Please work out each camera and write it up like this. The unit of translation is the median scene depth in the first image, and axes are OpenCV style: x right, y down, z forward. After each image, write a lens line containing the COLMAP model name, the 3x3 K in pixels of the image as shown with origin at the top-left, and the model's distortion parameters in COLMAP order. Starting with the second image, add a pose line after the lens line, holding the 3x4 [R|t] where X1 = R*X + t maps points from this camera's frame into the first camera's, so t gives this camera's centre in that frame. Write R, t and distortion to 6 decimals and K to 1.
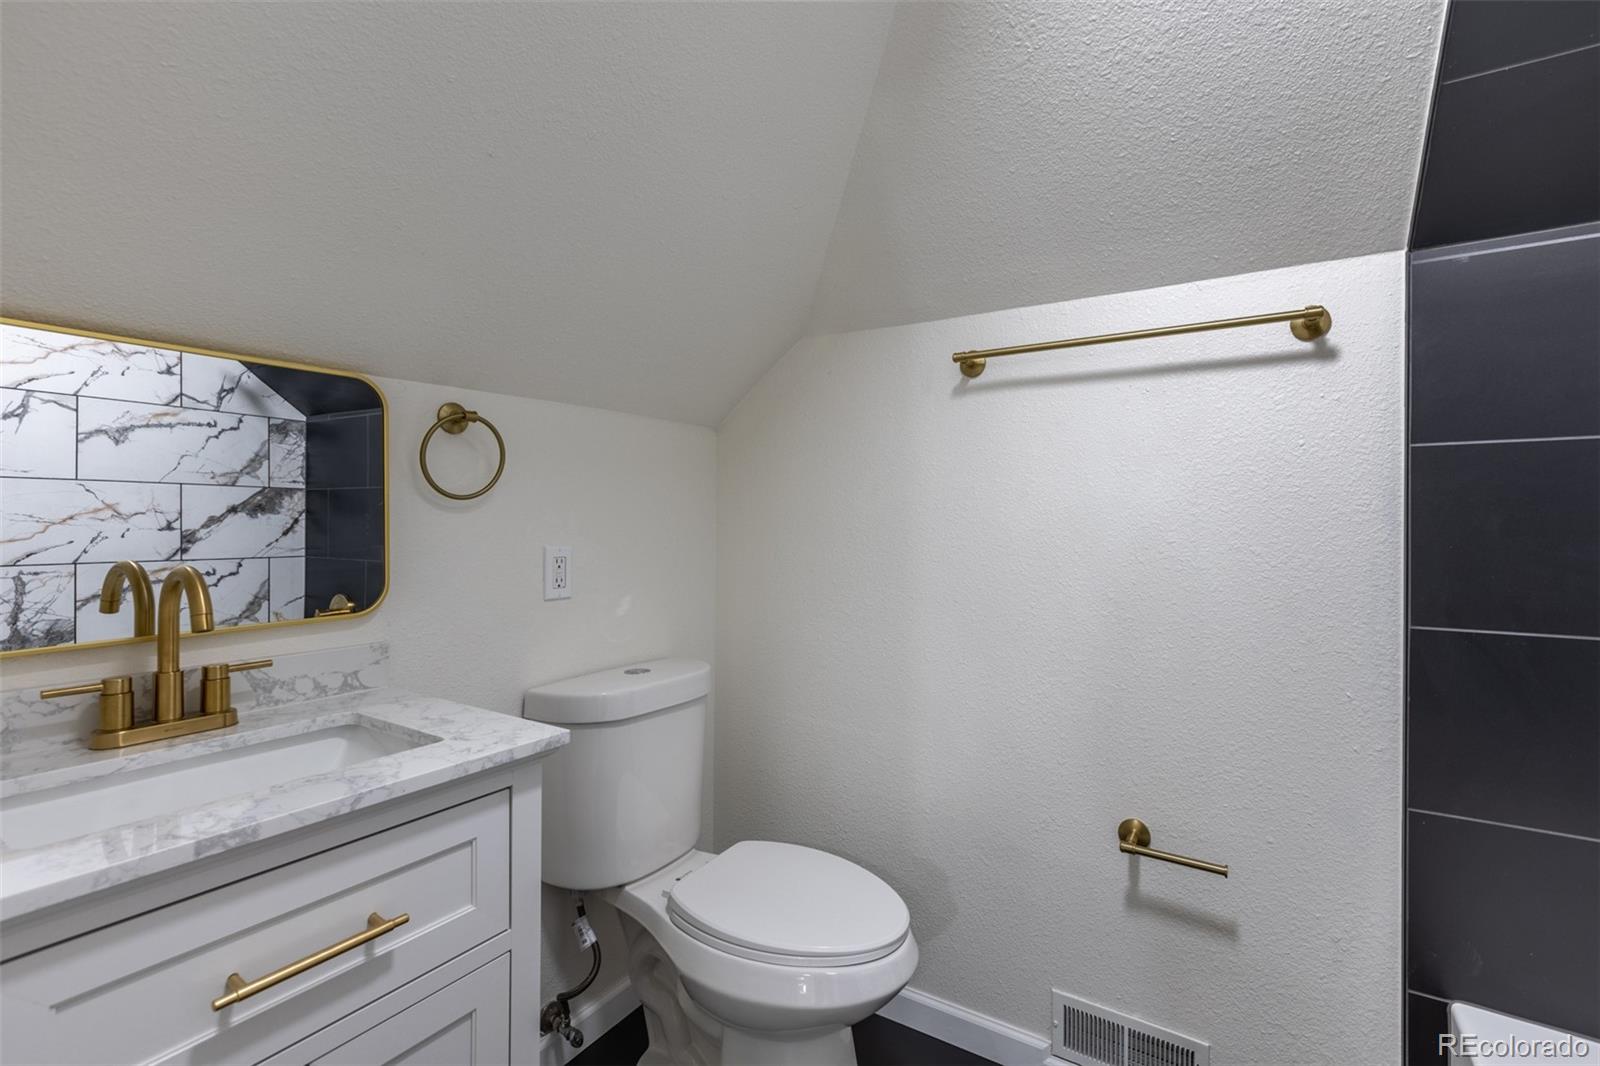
lens RADIAL K [[709.3, 0, 794.4], [0, 709.3, 525.0], [0, 0, 1]] dist [-0.002016, -0.000860]
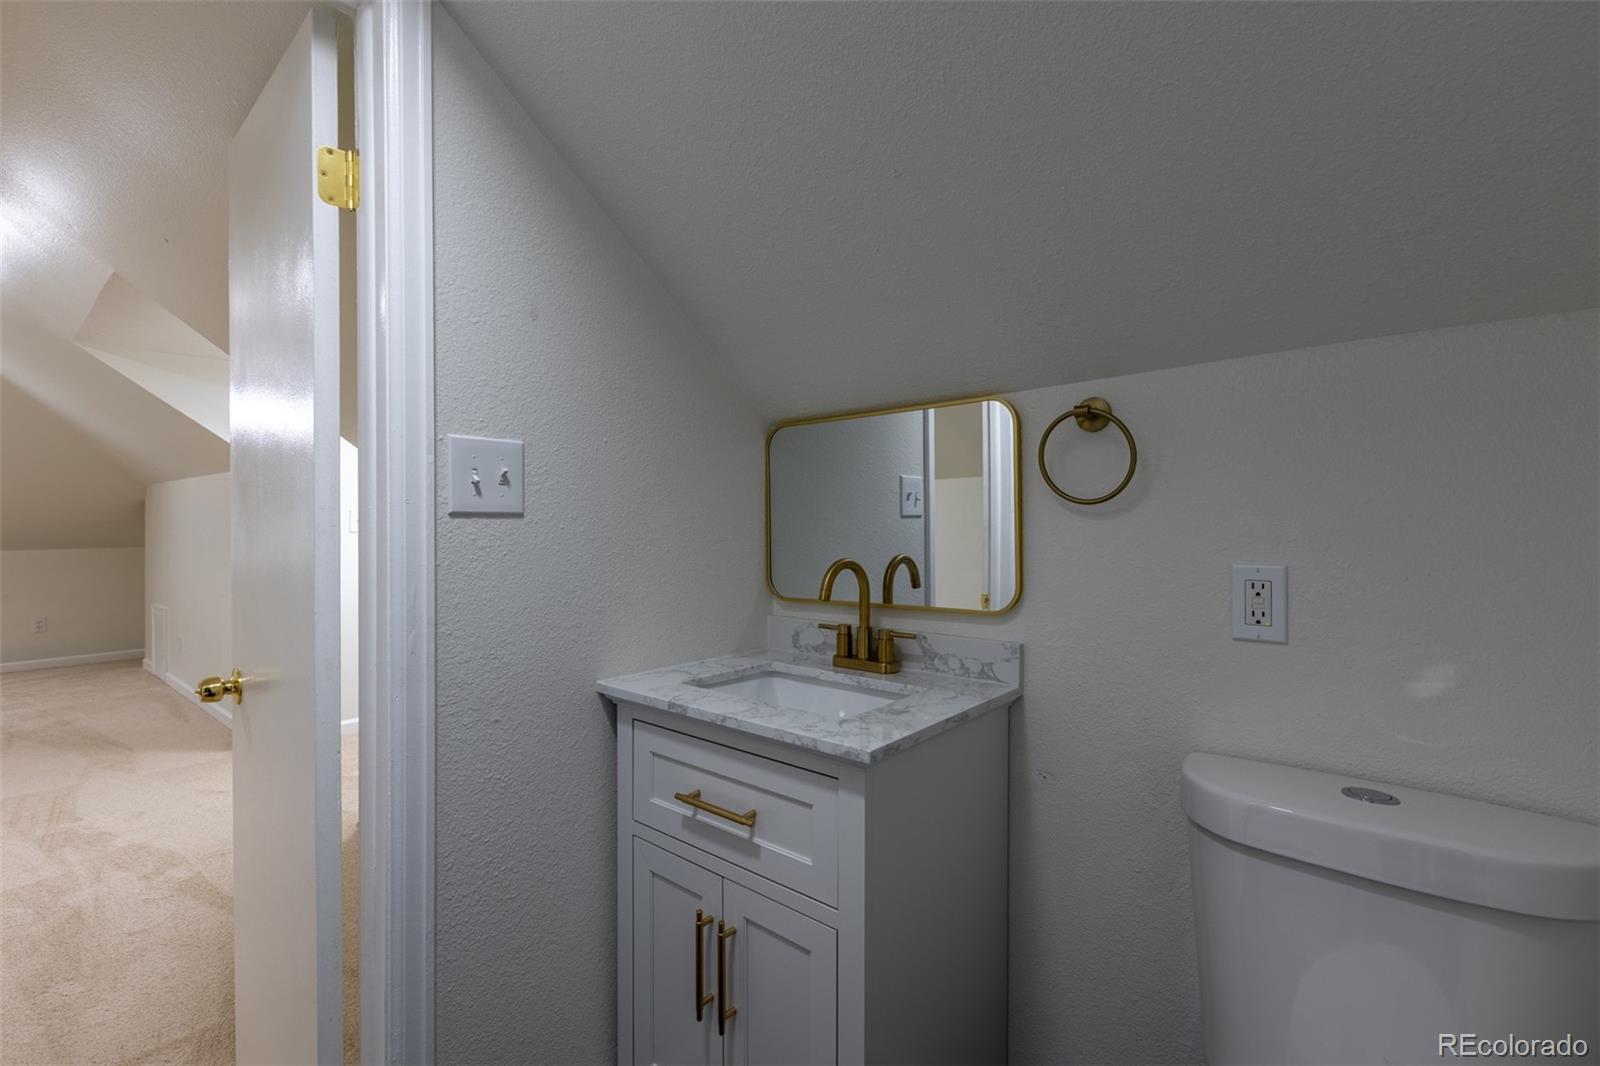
lens RADIAL K [[709.3, 0, 789.8], [0, 709.3, 532.1], [0, 0, 1]] dist [-0.002016, -0.000860]
pose [[-0.128100, 0.012659, -0.991681, 0.154439], [0.001682, 0.999920, 0.012547, -0.003882], [0.991760, -0.000061, -0.128111, 0.247166]]
